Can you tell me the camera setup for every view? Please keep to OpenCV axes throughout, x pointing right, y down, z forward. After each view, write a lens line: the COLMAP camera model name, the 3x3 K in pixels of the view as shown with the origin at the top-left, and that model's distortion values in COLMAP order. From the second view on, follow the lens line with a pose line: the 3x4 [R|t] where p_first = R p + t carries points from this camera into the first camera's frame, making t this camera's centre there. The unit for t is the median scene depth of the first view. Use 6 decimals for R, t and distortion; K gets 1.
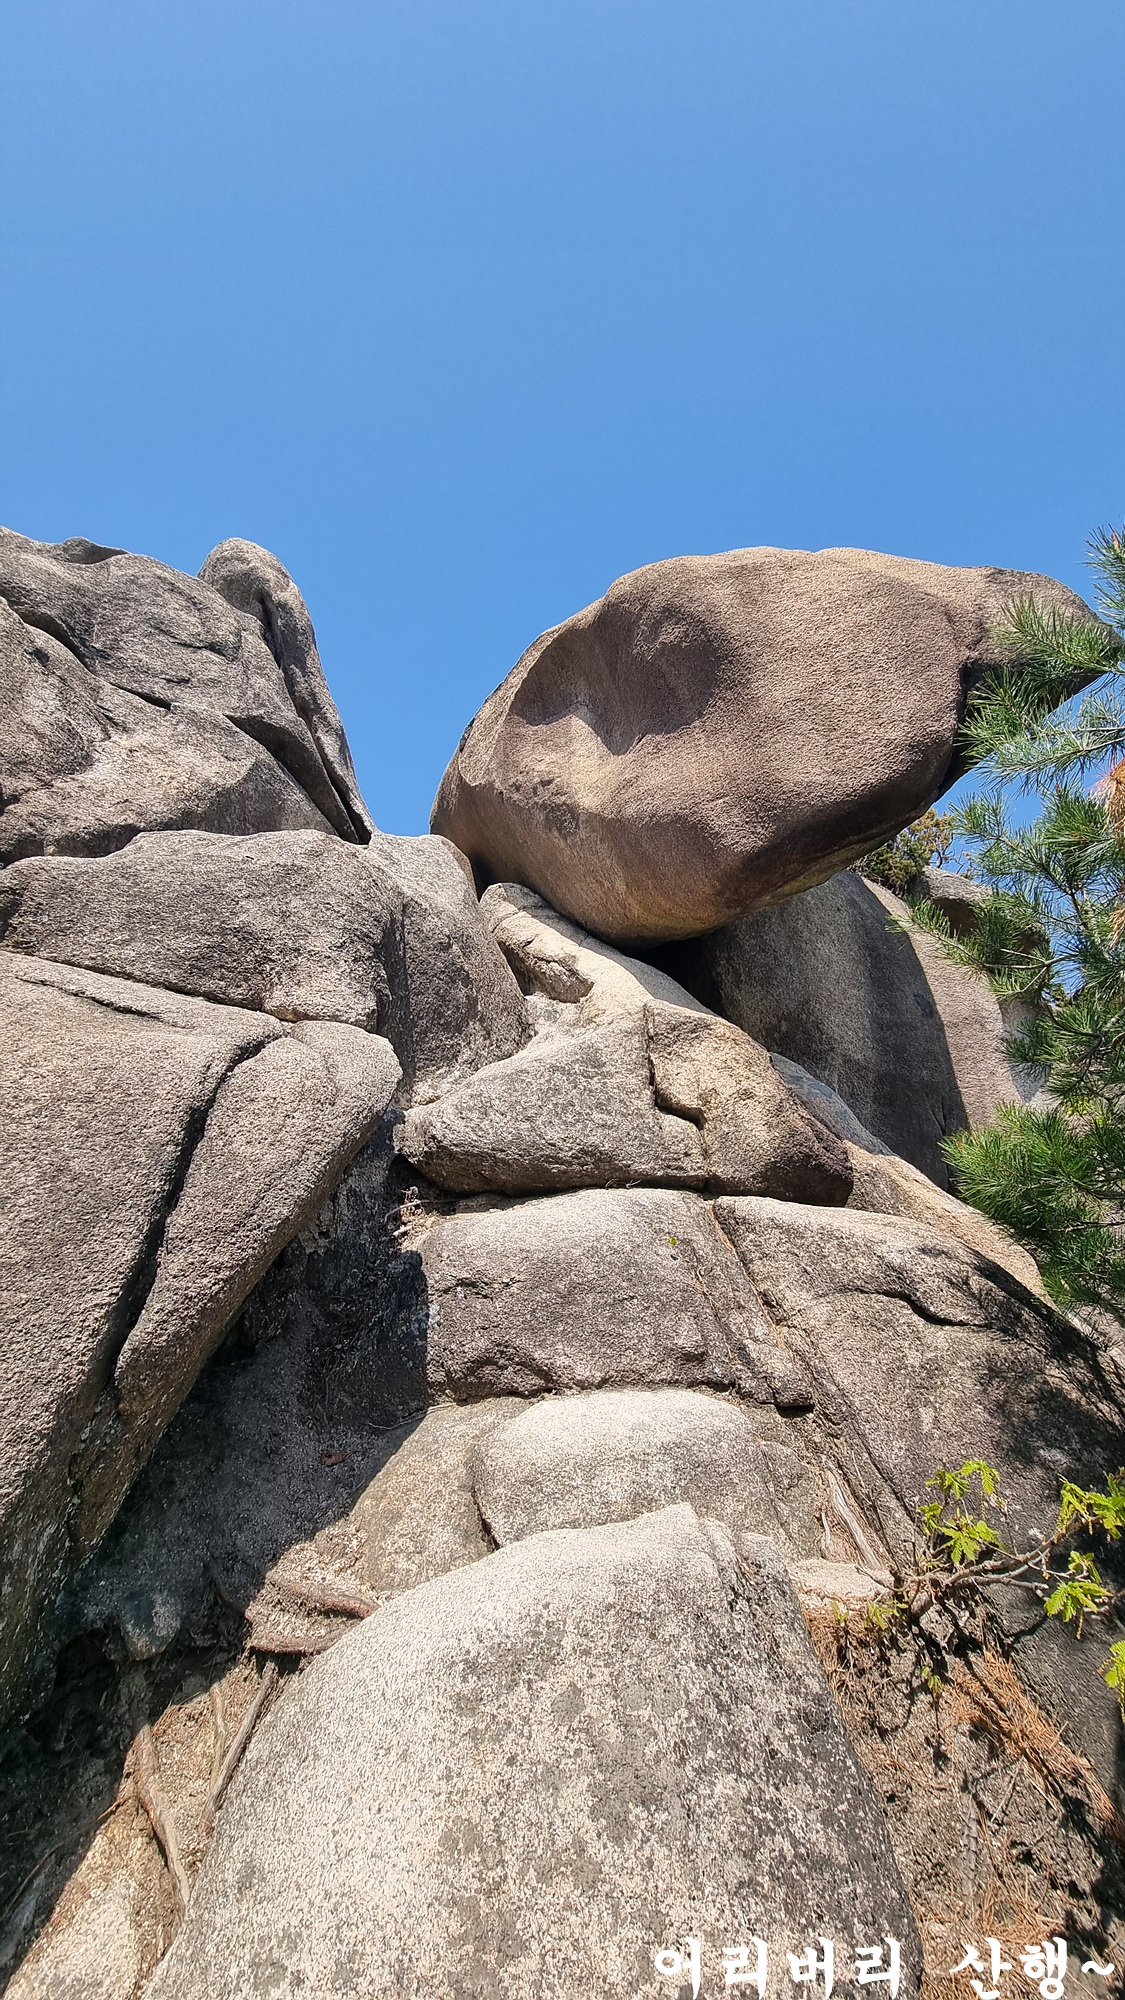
lens RADIAL K [[815.5, 0, 562.0], [0, 815.5, 993.7], [0, 0, 1]] dist [-0.002873, 0.001424]
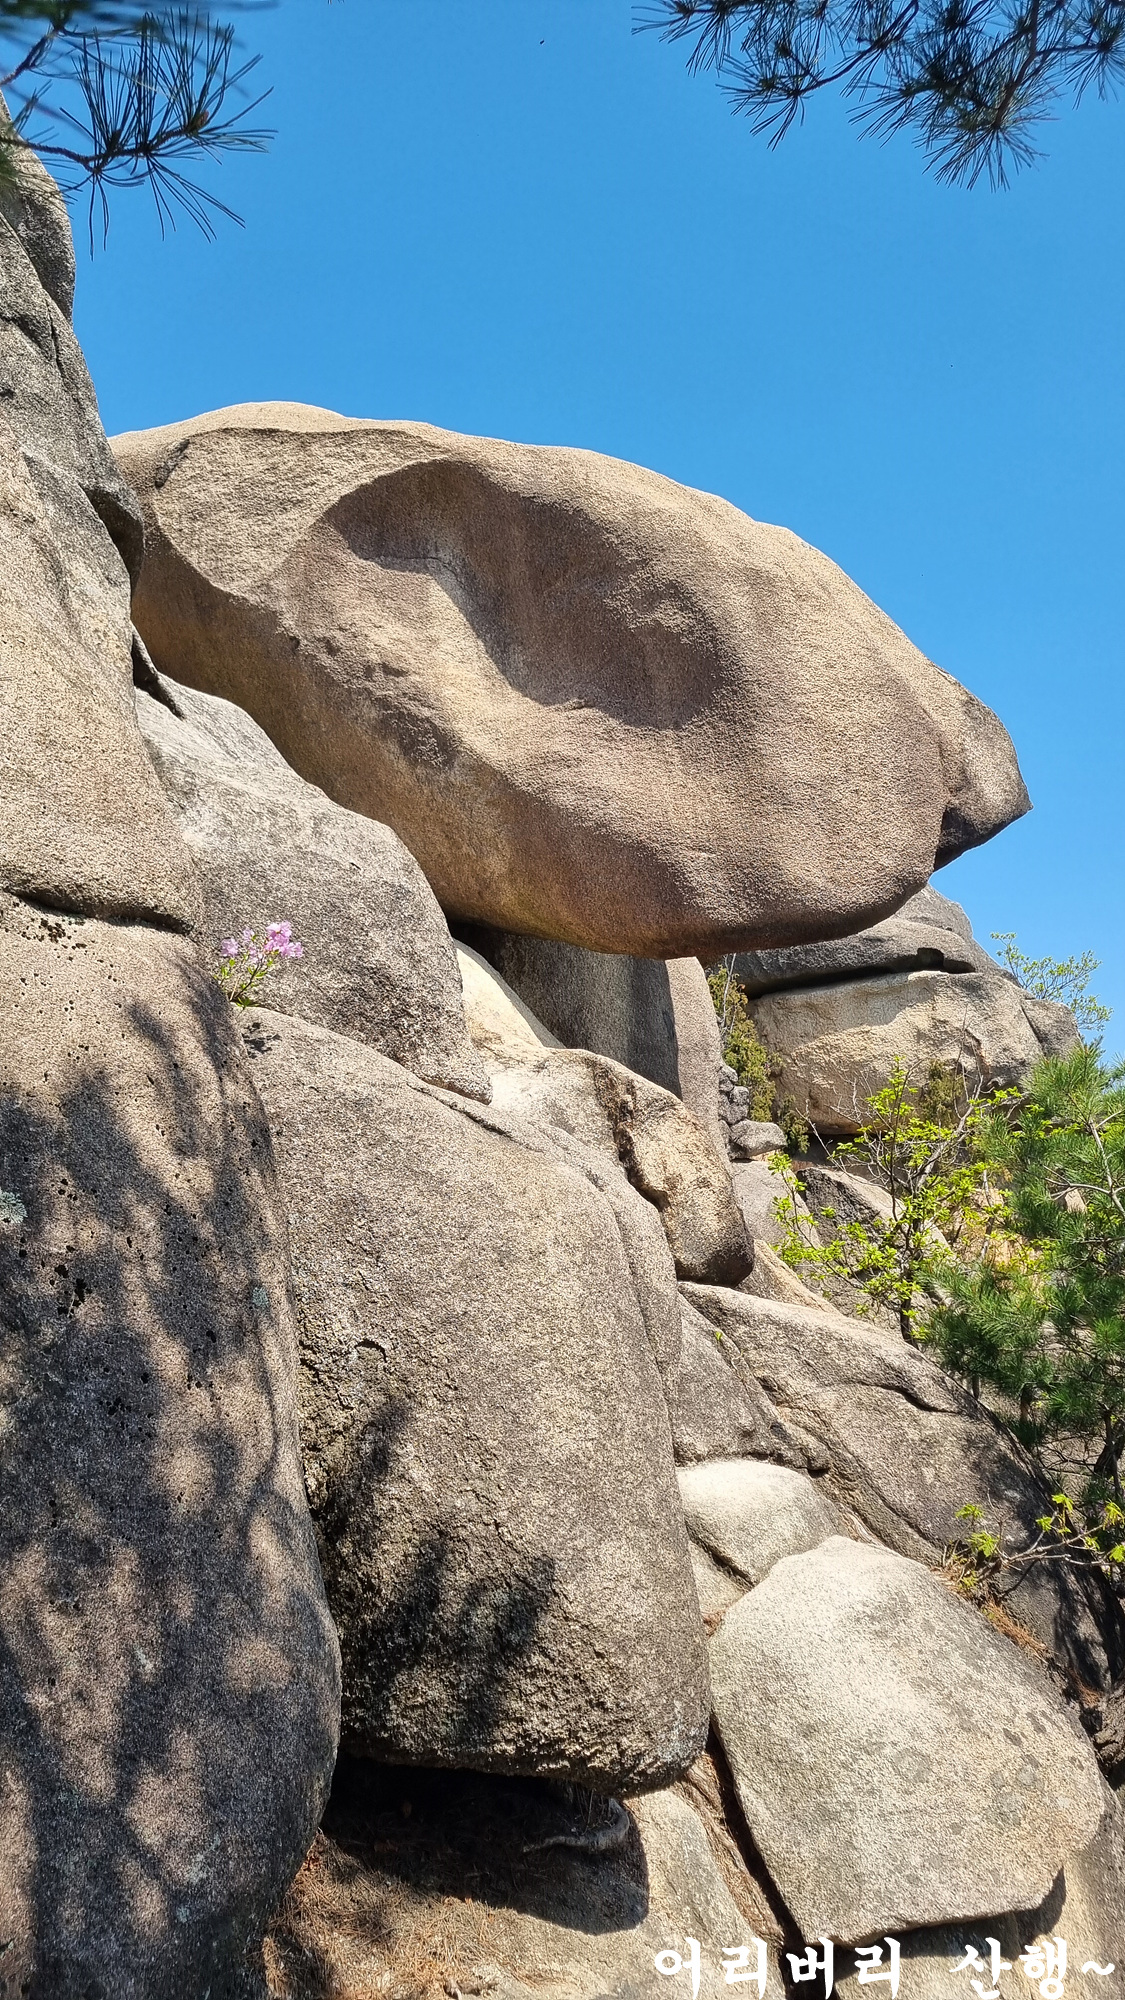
lens RADIAL K [[1526.1, 0, 559.9], [0, 1526.1, 1004.2], [0, 0, 1]] dist [0.040873, -0.001939]
pose [[0.782383, 0.150187, 0.604418, -1.101940], [-0.253515, 0.963246, 0.088810, -0.215411], [-0.568865, -0.222712, 0.791702, -0.359583]]
